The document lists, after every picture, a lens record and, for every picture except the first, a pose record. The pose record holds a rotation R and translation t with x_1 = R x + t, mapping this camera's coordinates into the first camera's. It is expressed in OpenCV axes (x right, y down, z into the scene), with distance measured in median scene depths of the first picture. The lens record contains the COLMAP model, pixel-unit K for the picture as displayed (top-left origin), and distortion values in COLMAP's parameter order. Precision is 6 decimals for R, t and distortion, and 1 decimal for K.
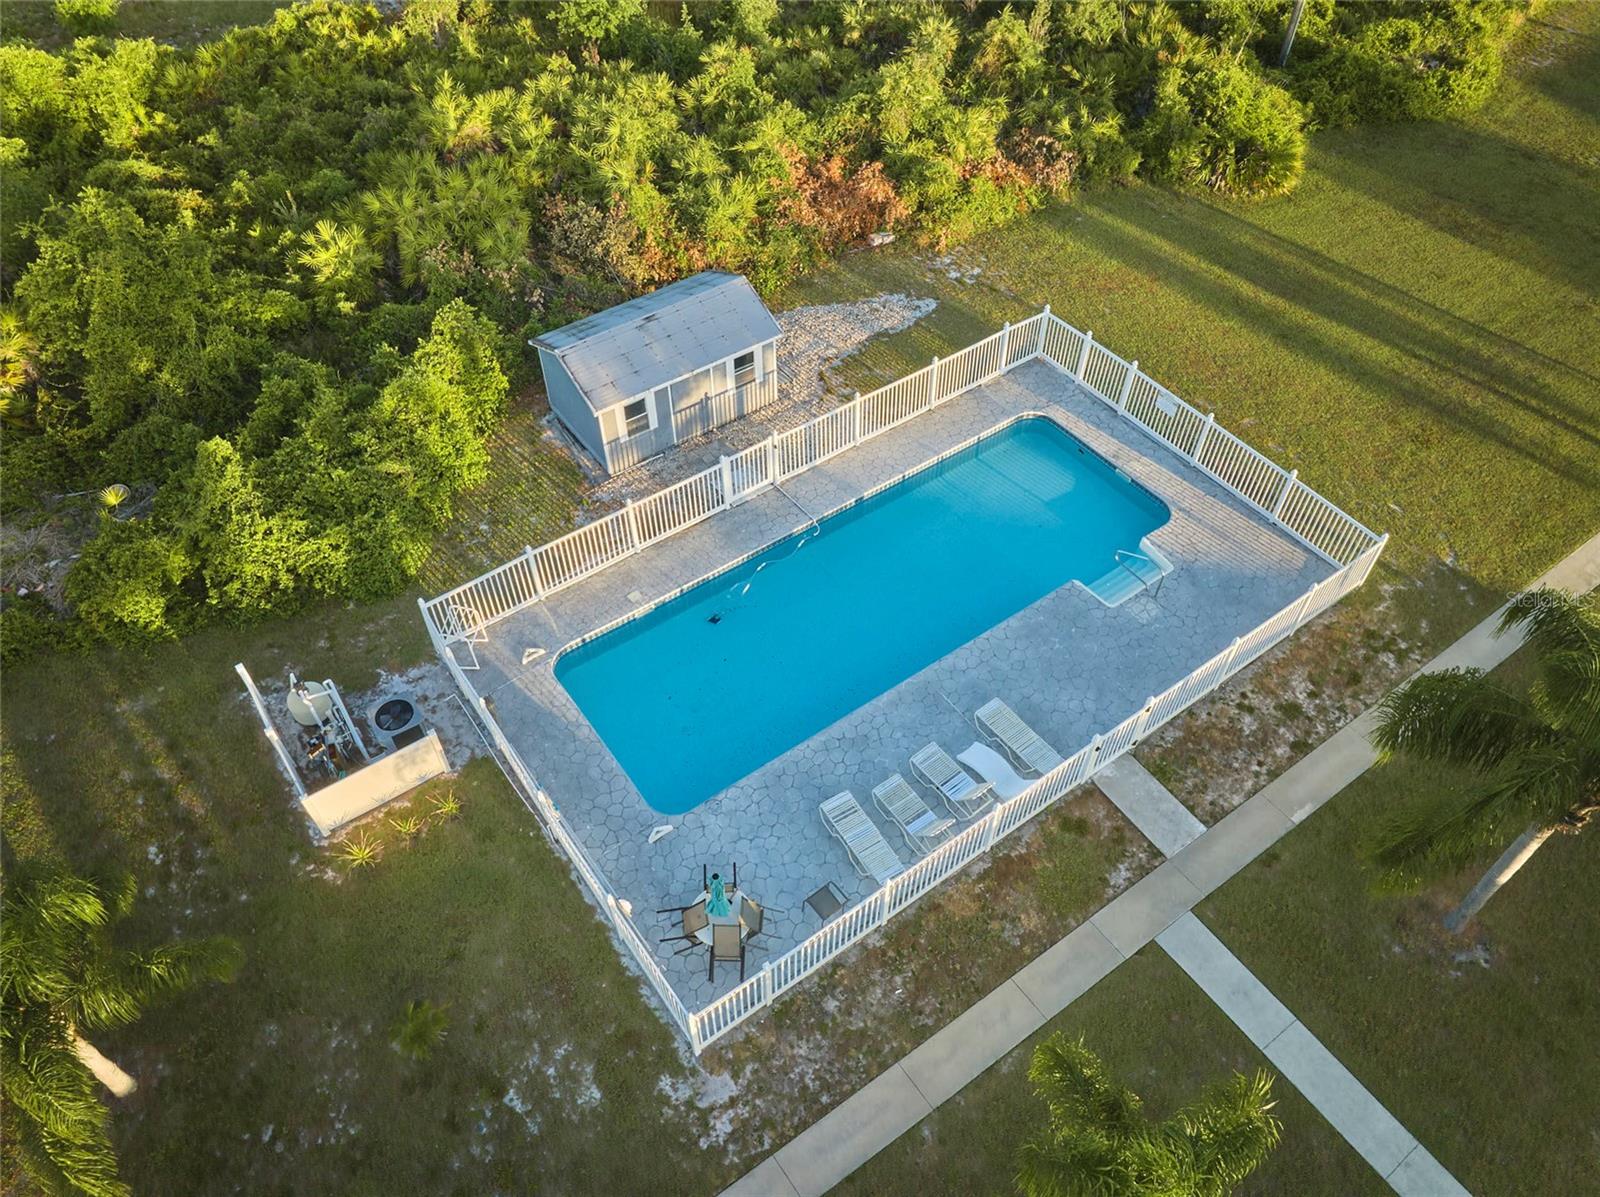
lens RADIAL K [[1118.0, 0, 800.0], [0, 1118.0, 598.5], [0, 0, 1]] dist [-0.035299, -0.002369]
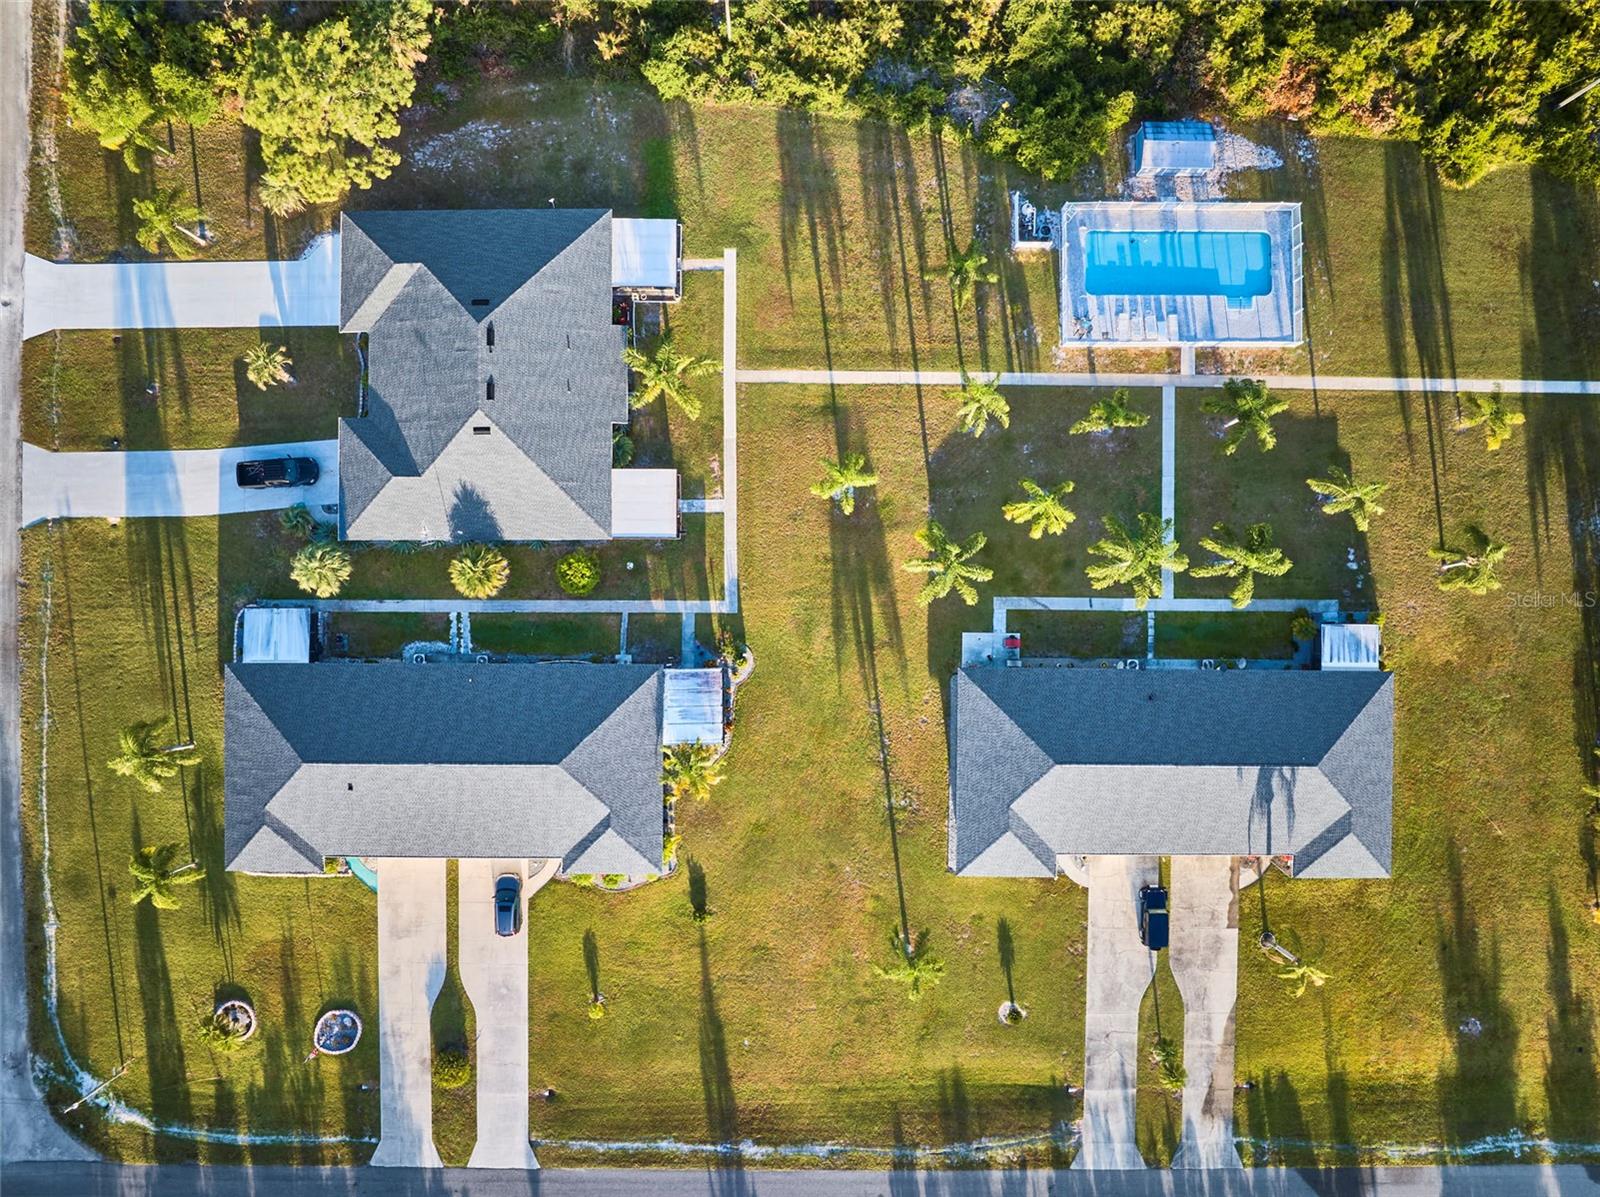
lens RADIAL K [[1118.0, 0, 800.0], [0, 1118.0, 598.5], [0, 0, 1]] dist [-0.035299, -0.002369]
pose [[0.817081, 0.576155, -0.020601, -0.230894], [-0.412064, 0.608619, 0.678076, -1.292192], [0.403215, -0.545554, 0.734703, -2.683753]]
